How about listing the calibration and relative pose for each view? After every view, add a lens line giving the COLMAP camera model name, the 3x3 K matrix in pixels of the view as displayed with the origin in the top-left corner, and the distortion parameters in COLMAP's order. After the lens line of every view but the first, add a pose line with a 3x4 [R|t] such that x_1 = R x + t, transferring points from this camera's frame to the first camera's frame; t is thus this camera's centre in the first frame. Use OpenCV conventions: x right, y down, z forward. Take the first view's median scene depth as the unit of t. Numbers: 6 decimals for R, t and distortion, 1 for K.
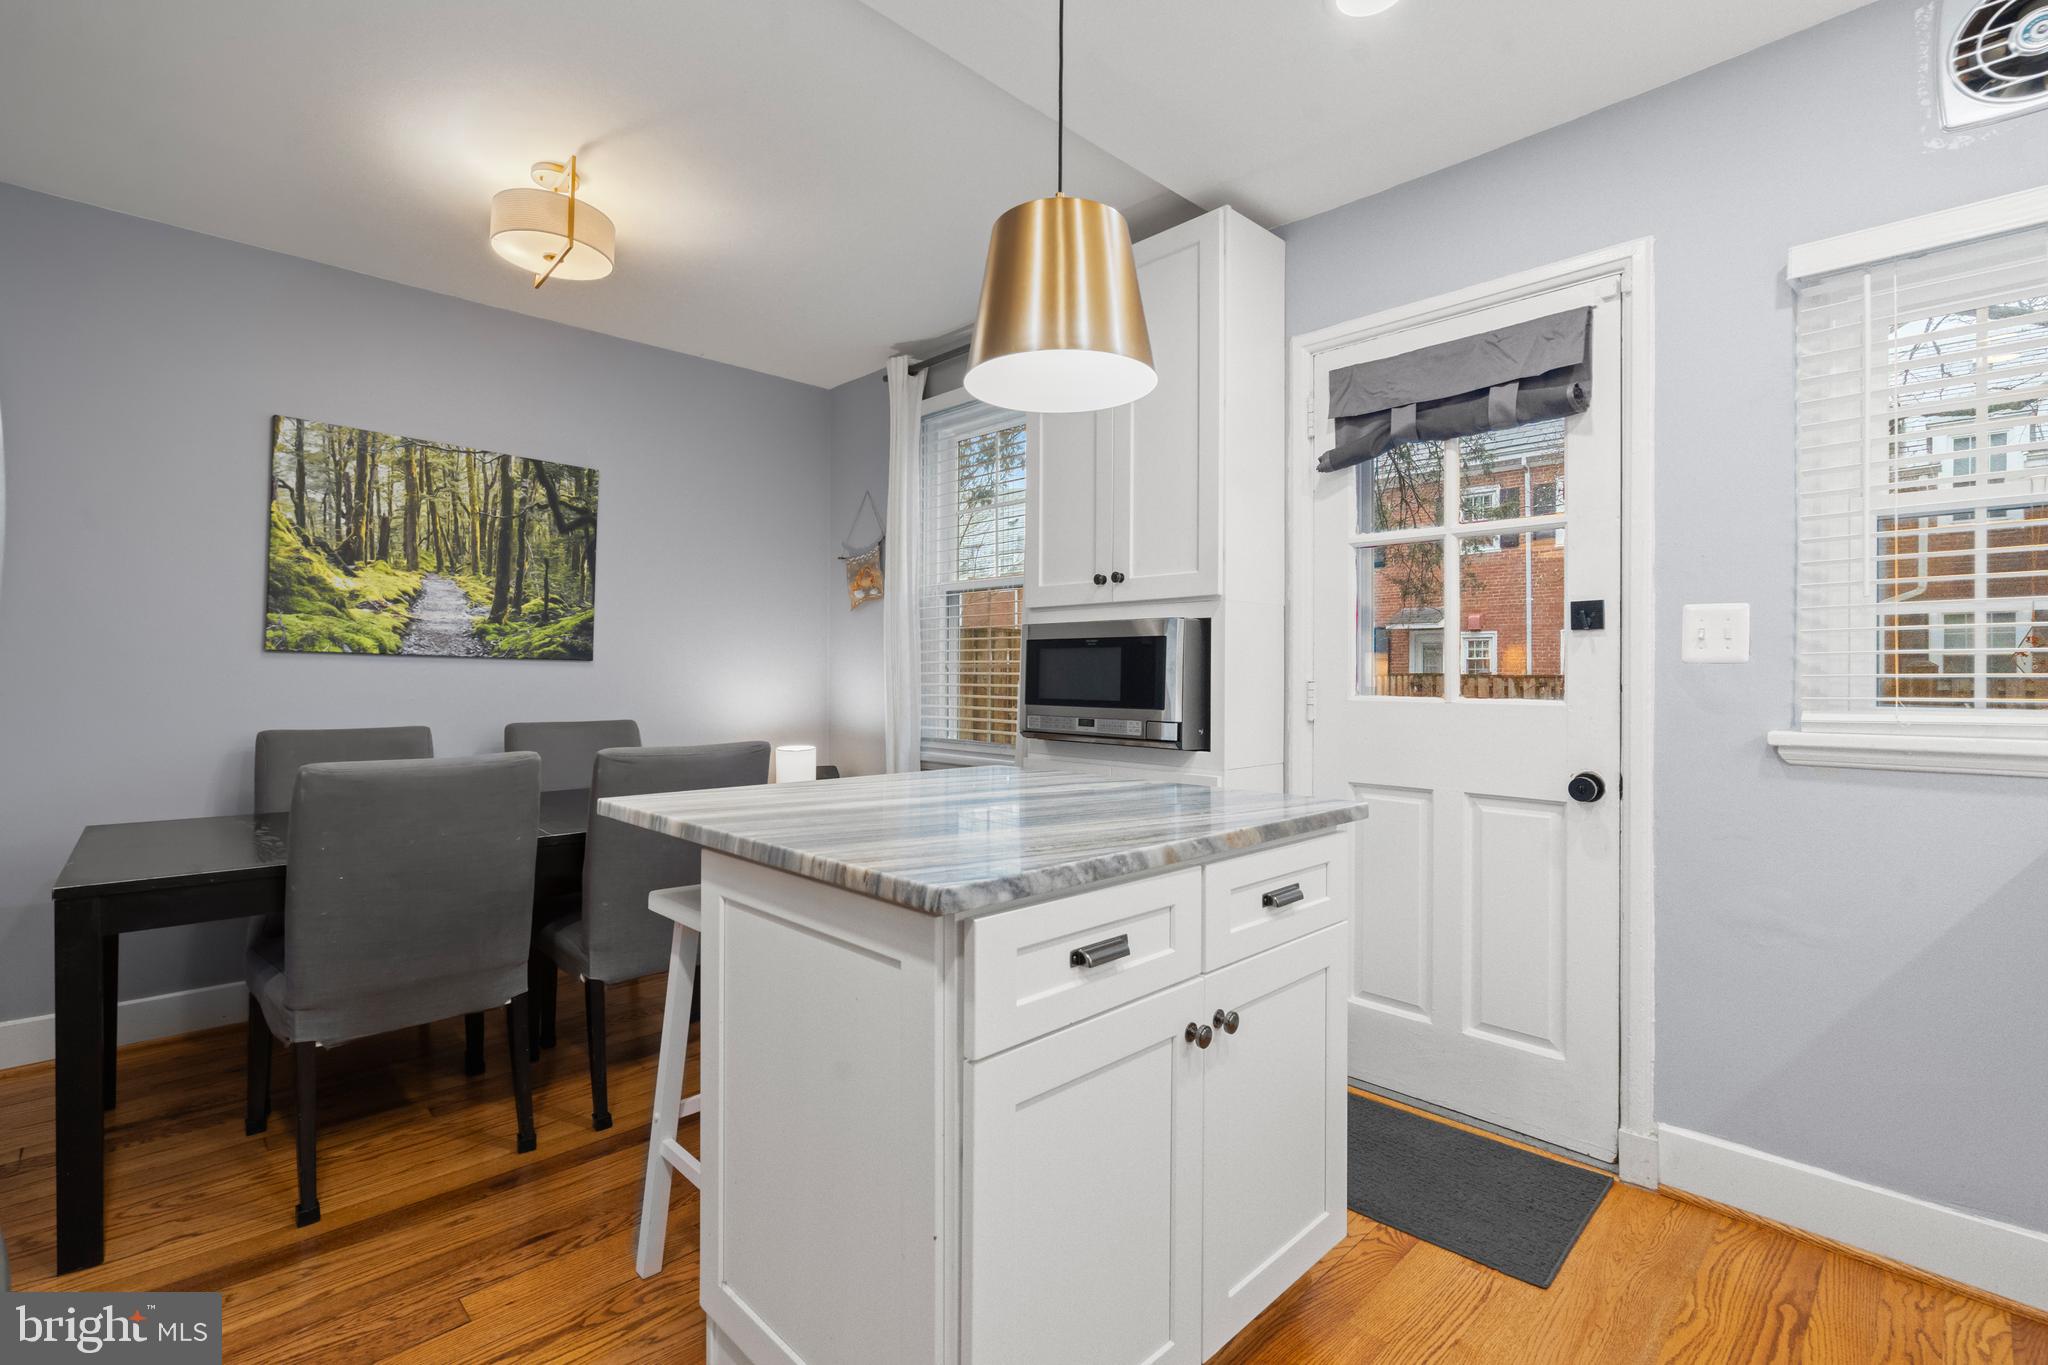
lens RADIAL K [[927.5, 0, 1028.5], [0, 927.5, 671.3], [0, 0, 1]] dist [-0.006664, 0.003176]
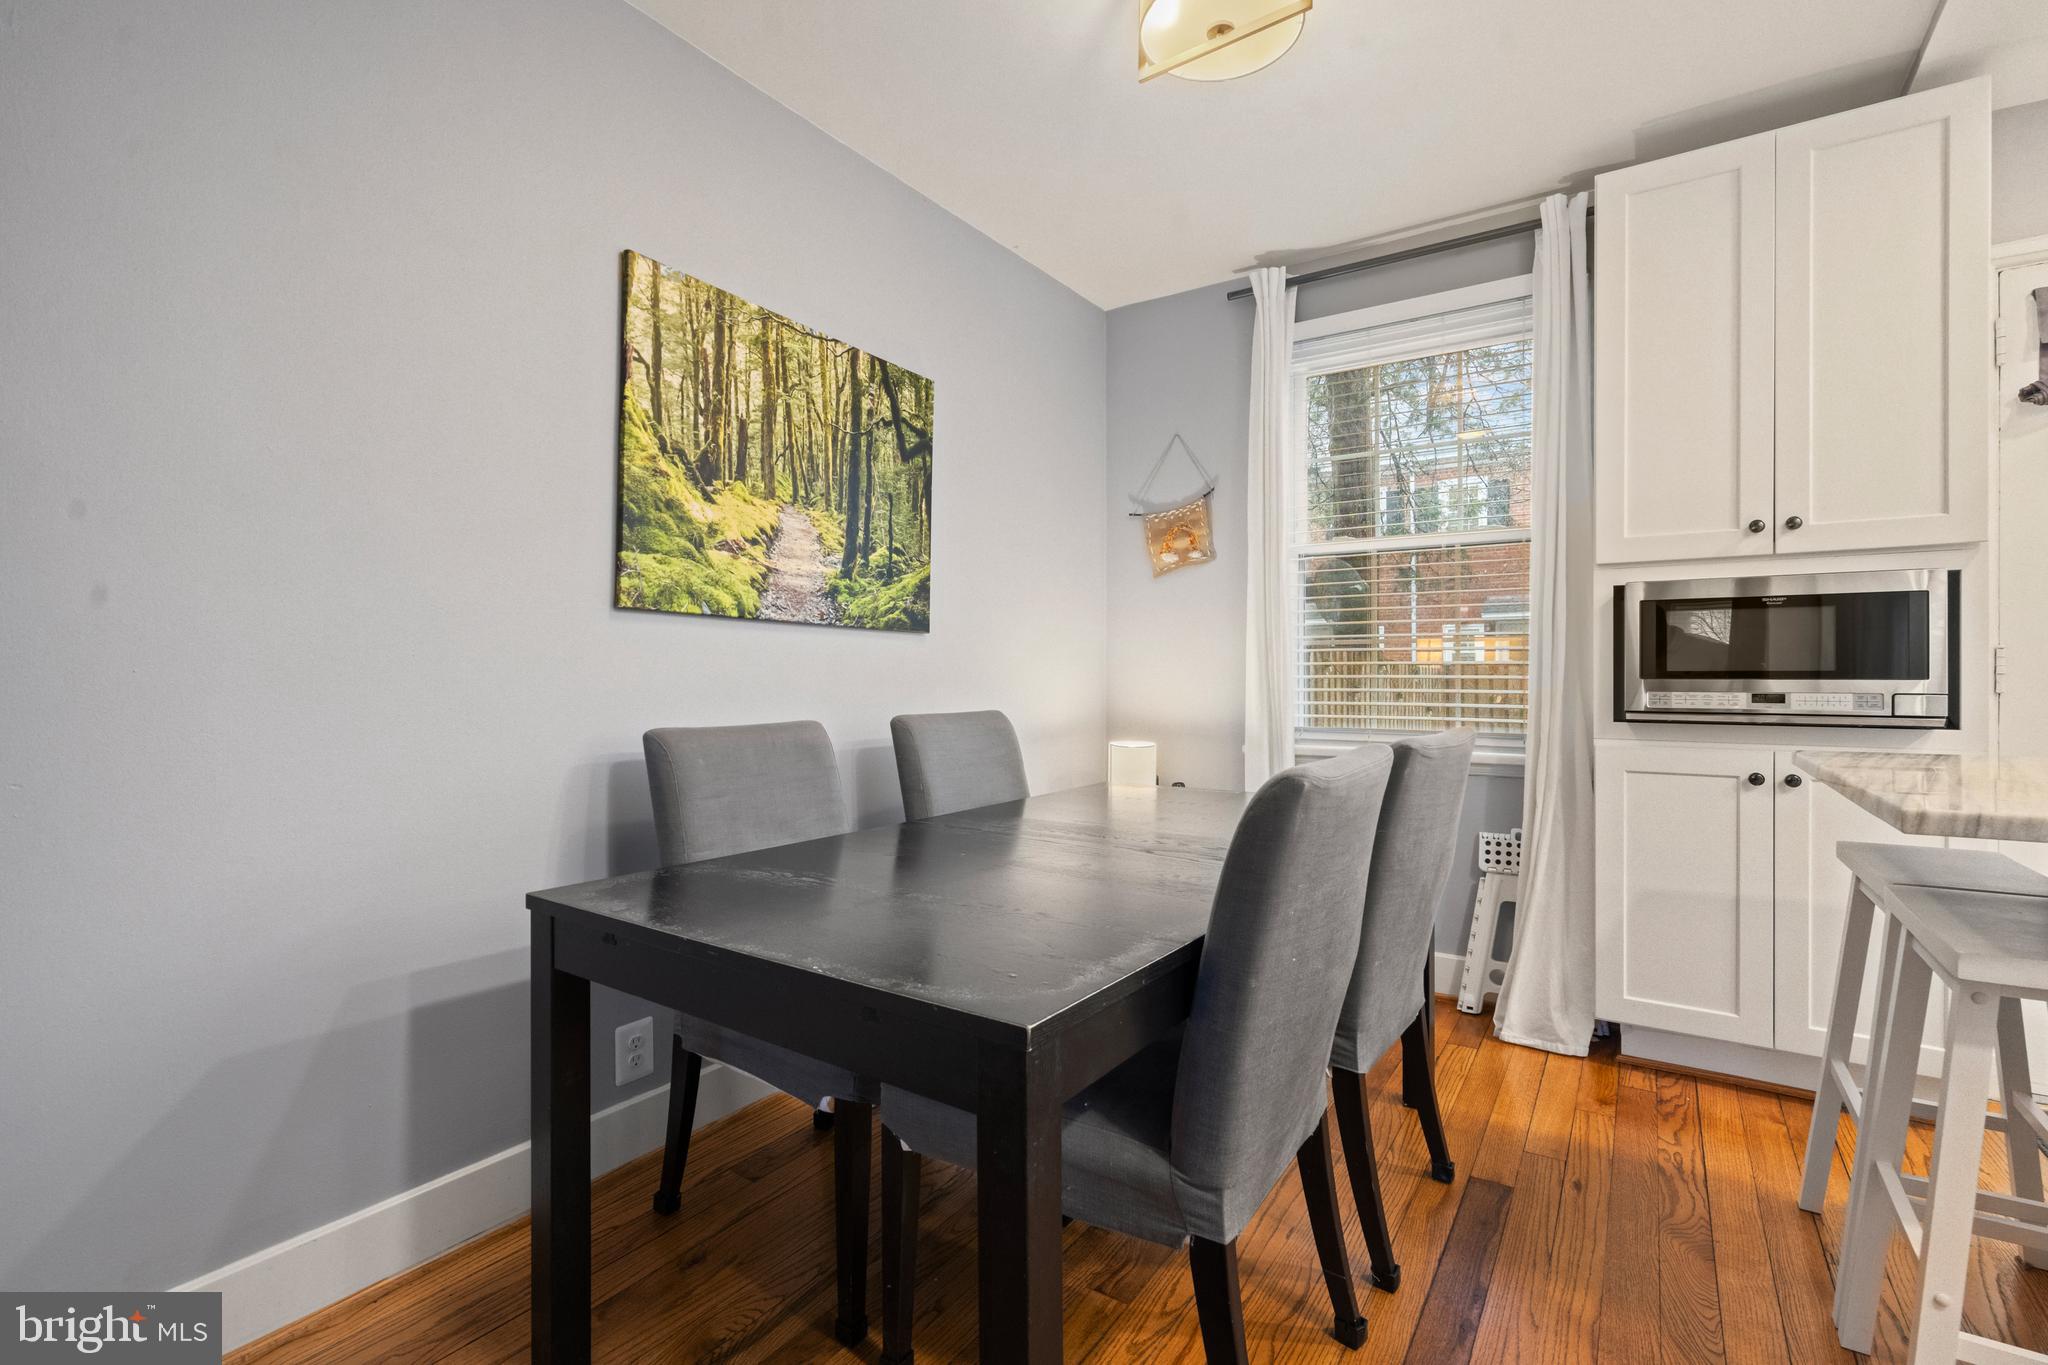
lens RADIAL K [[927.5, 0, 1025.1], [0, 927.5, 677.0], [0, 0, 1]] dist [-0.006664, 0.003176]
pose [[0.978794, -0.007545, 0.204710, -0.798992], [0.005796, 0.999941, 0.009143, 0.026262], [-0.204767, -0.007763, 0.978780, 0.350880]]
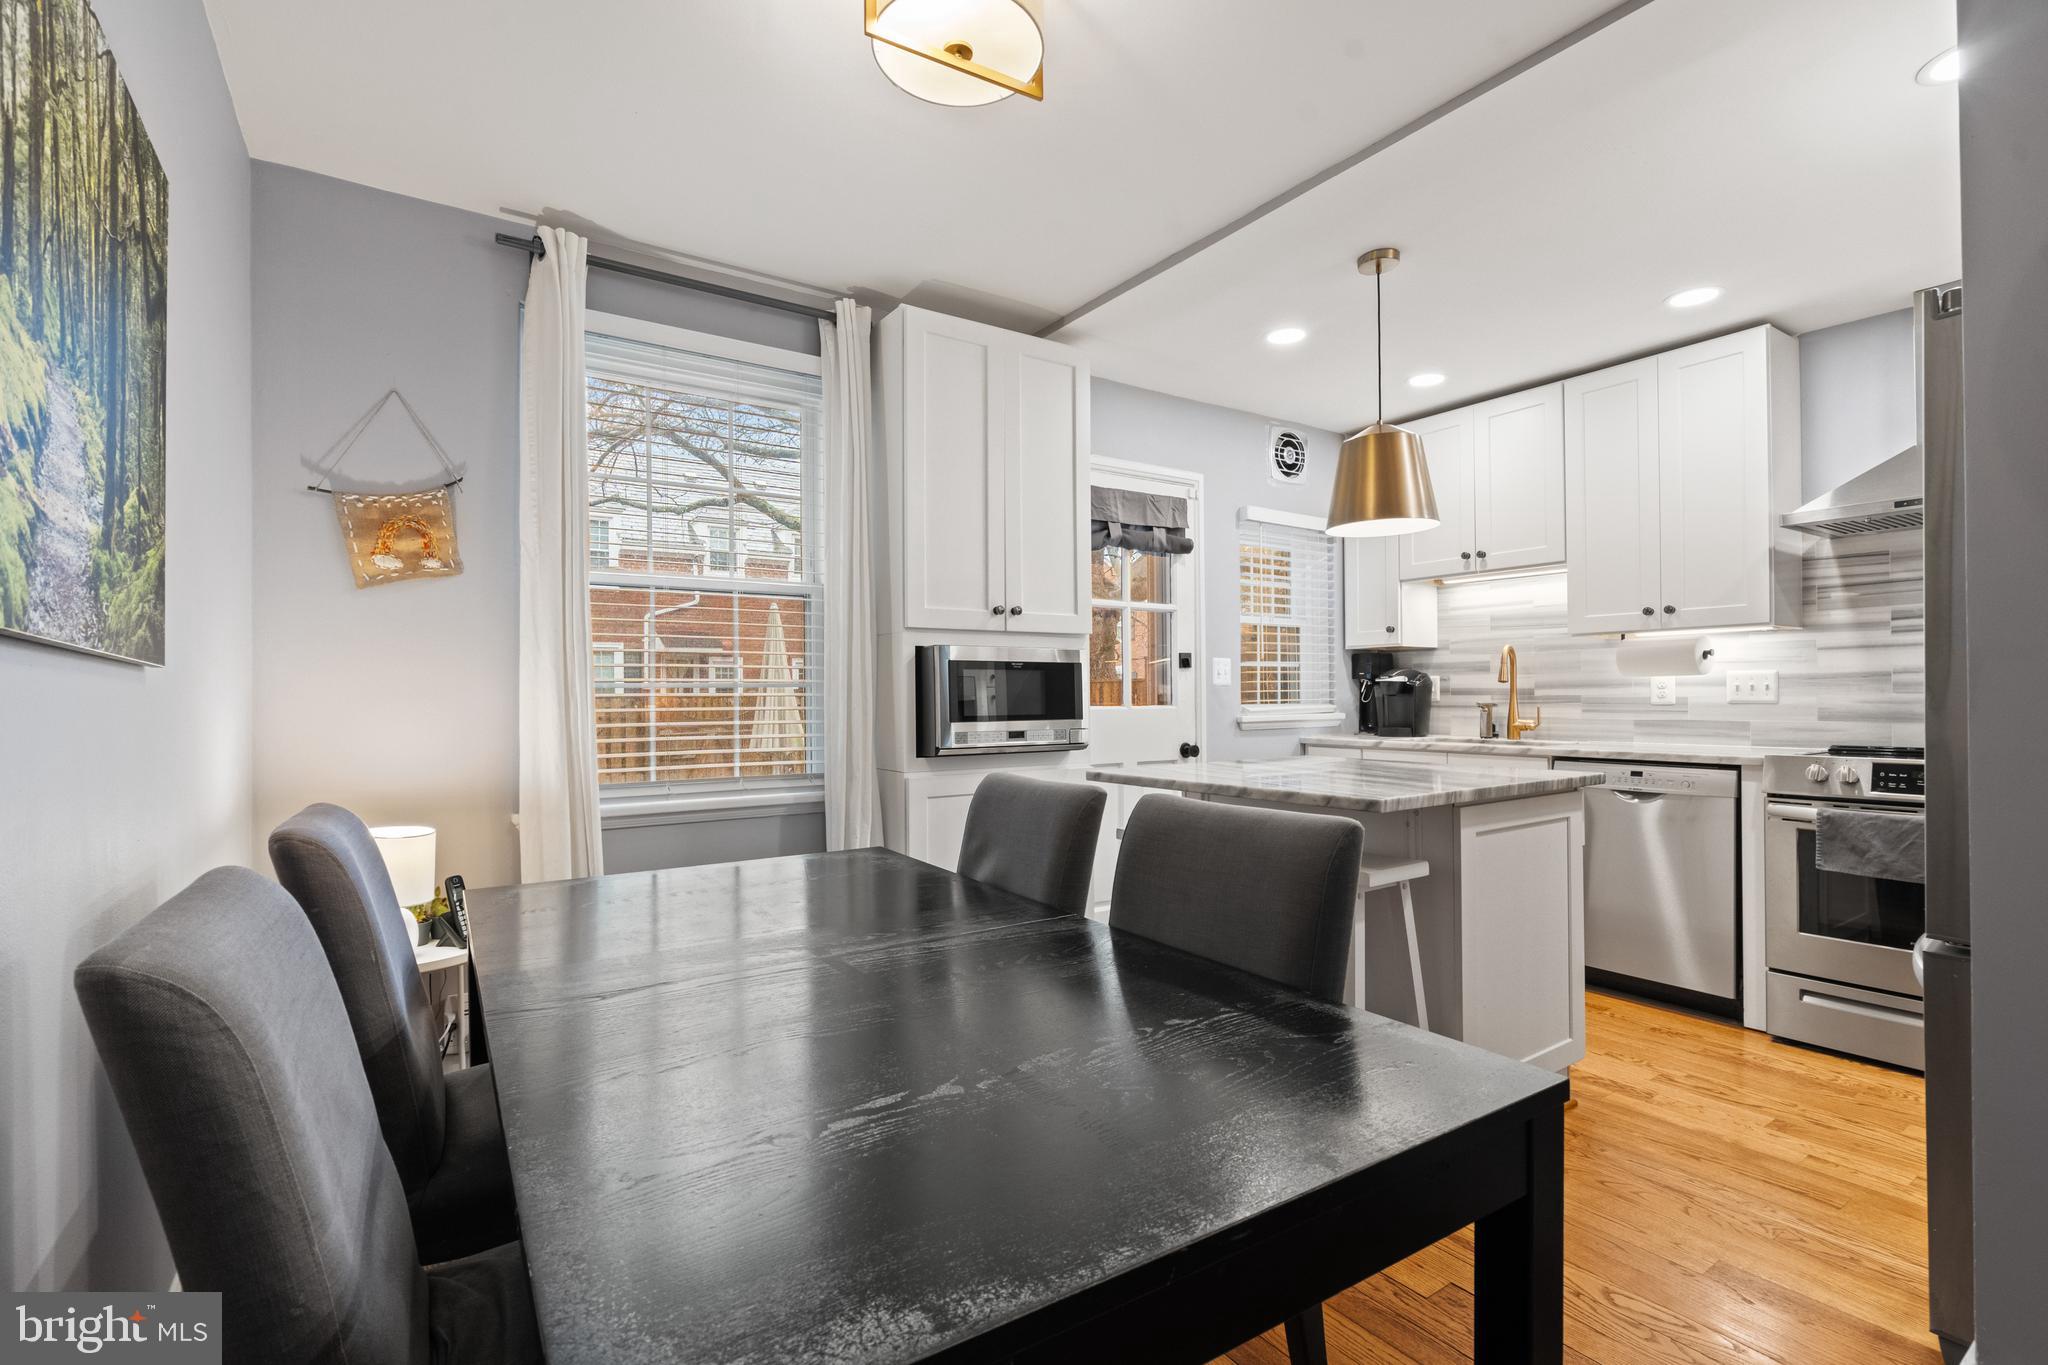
lens RADIAL K [[927.5, 0, 1013.5], [0, 927.5, 690.7], [0, 0, 1]] dist [-0.006664, 0.003176]
pose [[0.190015, -0.000710, 0.981781, -1.134266], [0.004690, 0.999989, -0.000185, 0.000724], [-0.981770, 0.004639, 0.190016, 0.831608]]
